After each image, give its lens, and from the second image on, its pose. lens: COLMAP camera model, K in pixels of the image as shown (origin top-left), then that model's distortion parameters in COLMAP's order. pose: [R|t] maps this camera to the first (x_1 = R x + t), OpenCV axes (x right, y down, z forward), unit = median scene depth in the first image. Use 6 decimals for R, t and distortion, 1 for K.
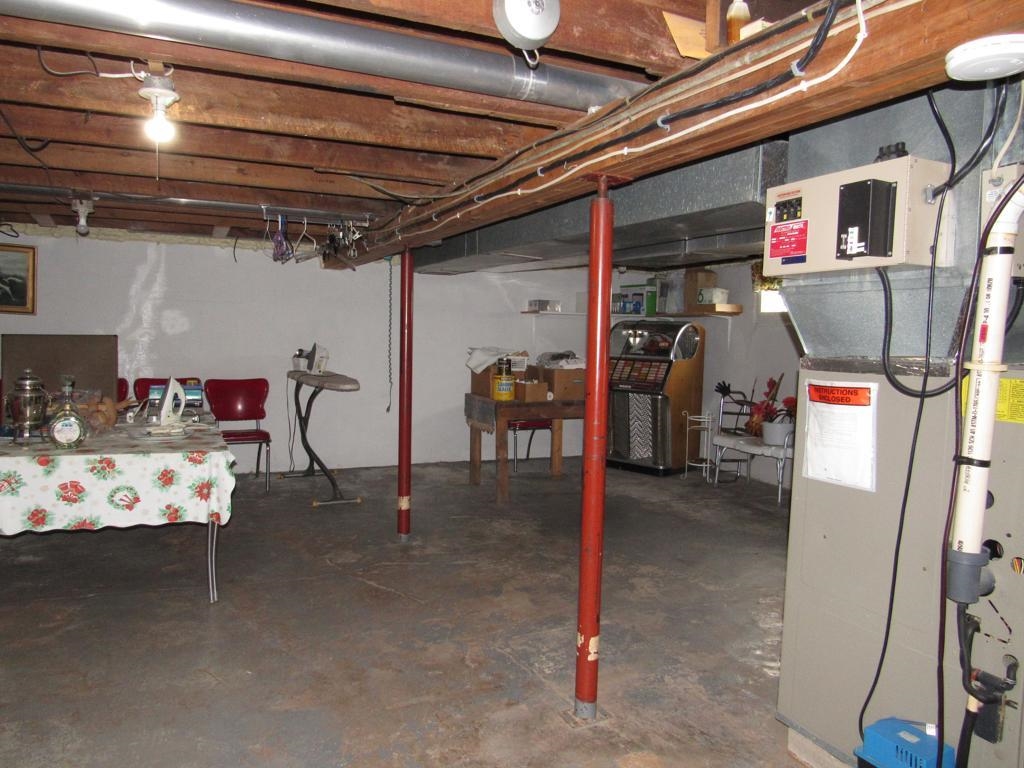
lens RADIAL K [[721.2, 0, 517.6], [0, 721.2, 381.6], [0, 0, 1]] dist [-0.028594, -0.000540]
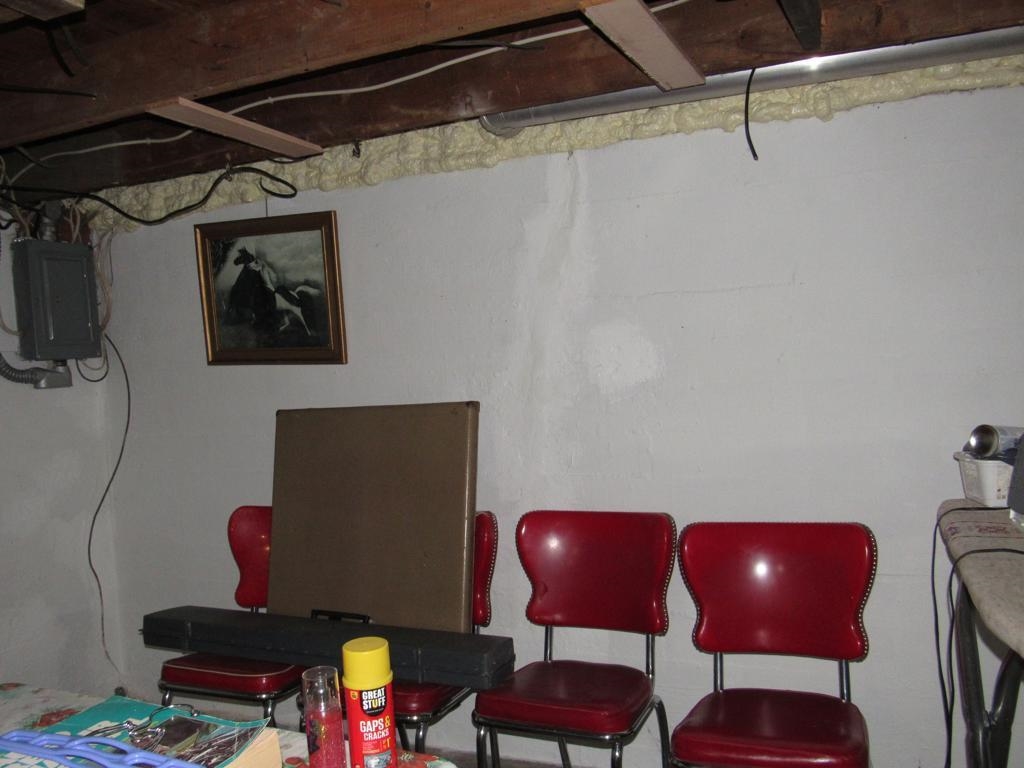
lens RADIAL K [[915.6, 0, 512.1], [0, 915.6, 384.7], [0, 0, 1]] dist [-0.003740, -0.001000]
pose [[0.640617, -0.036242, -0.767005, -0.189673], [0.017461, 0.999315, -0.032636, -0.068440], [0.767662, 0.007514, 0.640811, 0.817561]]
